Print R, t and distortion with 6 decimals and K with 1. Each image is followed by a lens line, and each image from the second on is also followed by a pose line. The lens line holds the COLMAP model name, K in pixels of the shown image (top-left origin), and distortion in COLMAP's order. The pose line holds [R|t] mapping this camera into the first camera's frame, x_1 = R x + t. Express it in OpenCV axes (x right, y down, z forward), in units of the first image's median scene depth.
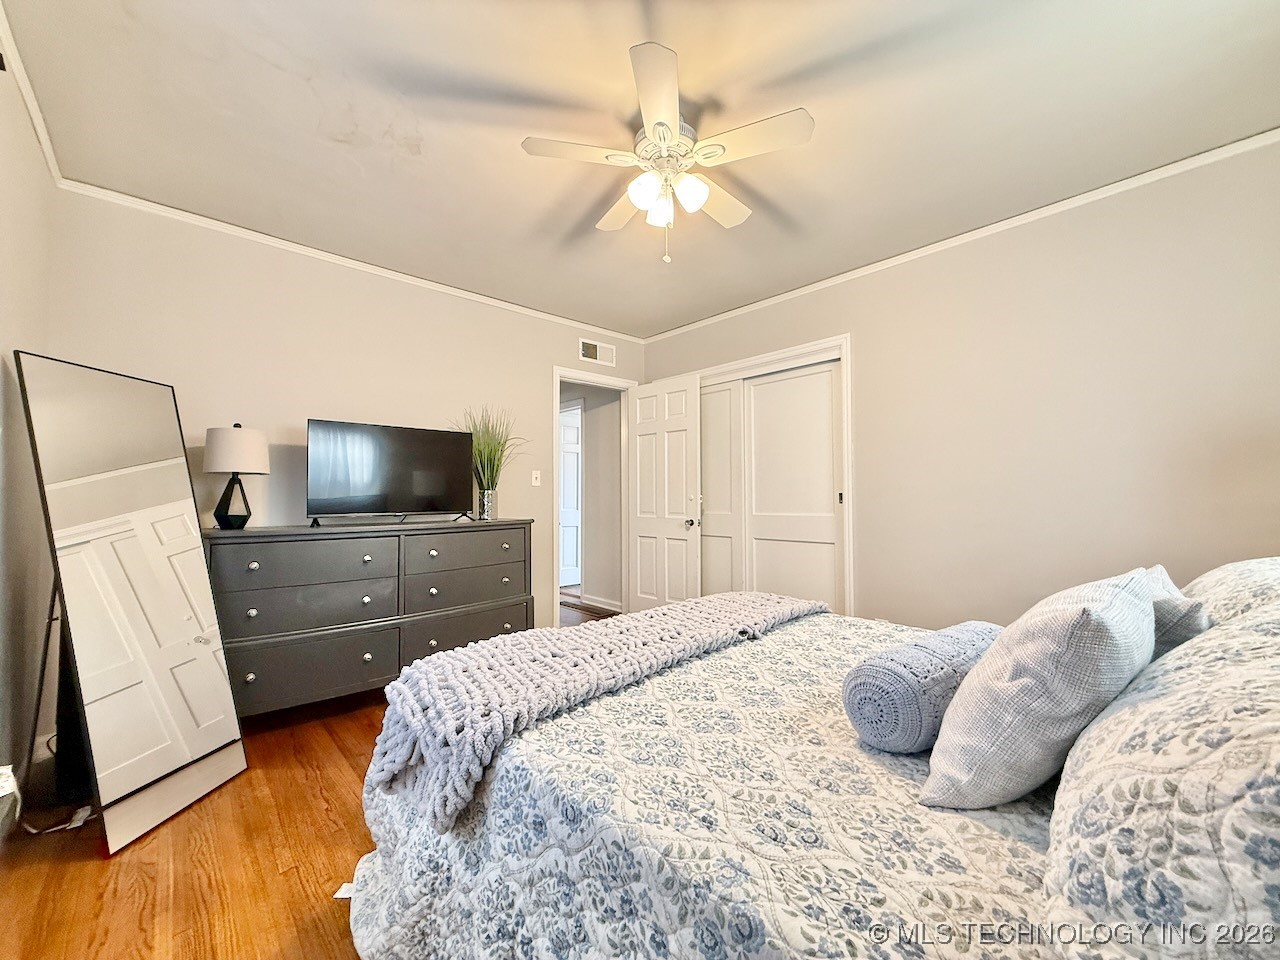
lens RADIAL K [[511.0, 0, 635.0], [0, 511.0, 479.6], [0, 0, 1]] dist [0.021349, 0.000198]
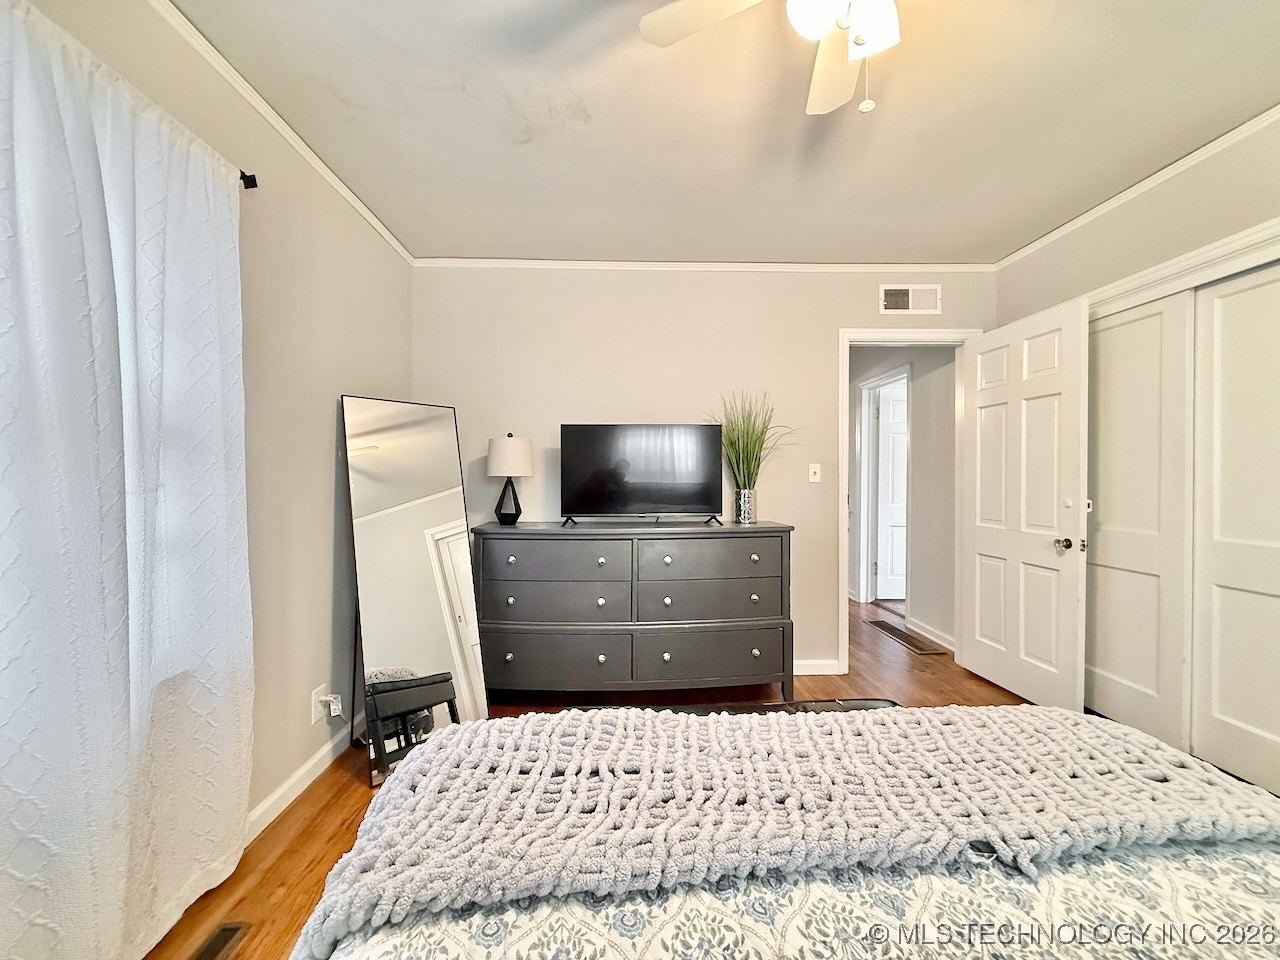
lens RADIAL K [[509.8, 0, 640.0], [0, 509.8, 480.0], [0, 0, 1]] dist [0.001029, 0.000606]
pose [[0.761382, 0.006565, -0.648270, 0.144773], [0.018854, 0.999302, 0.032263, -0.027495], [0.648030, -0.036787, 0.760726, 0.247409]]
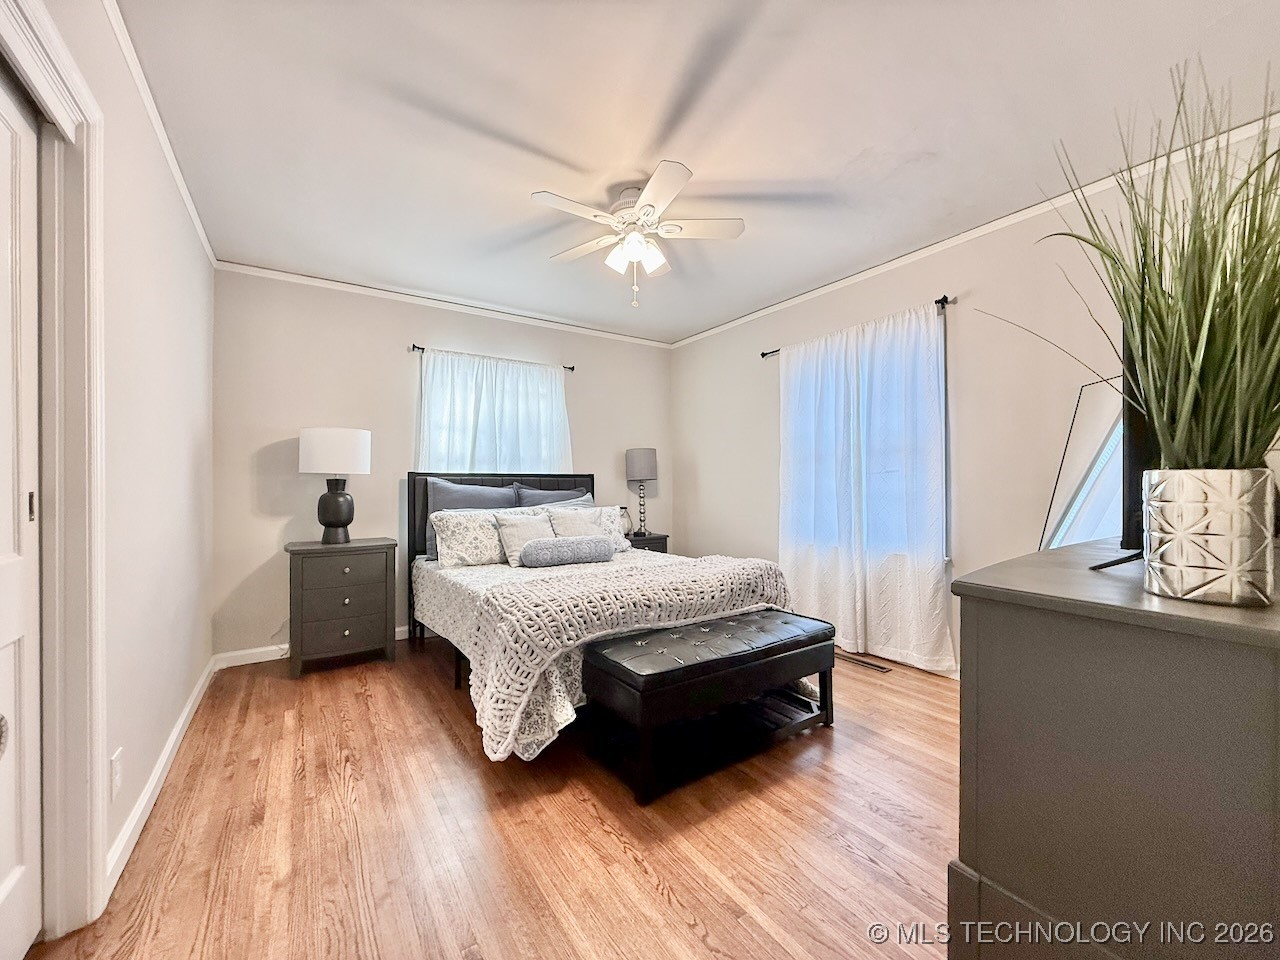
lens RADIAL K [[506.9, 0, 637.4], [0, 506.9, 480.7], [0, 0, 1]] dist [-0.000774, 0.000439]
pose [[-0.988564, 0.012074, 0.150315, -0.067342], [0.006500, 0.999275, -0.037518, 0.035612], [-0.150659, -0.036112, -0.987926, 1.343734]]
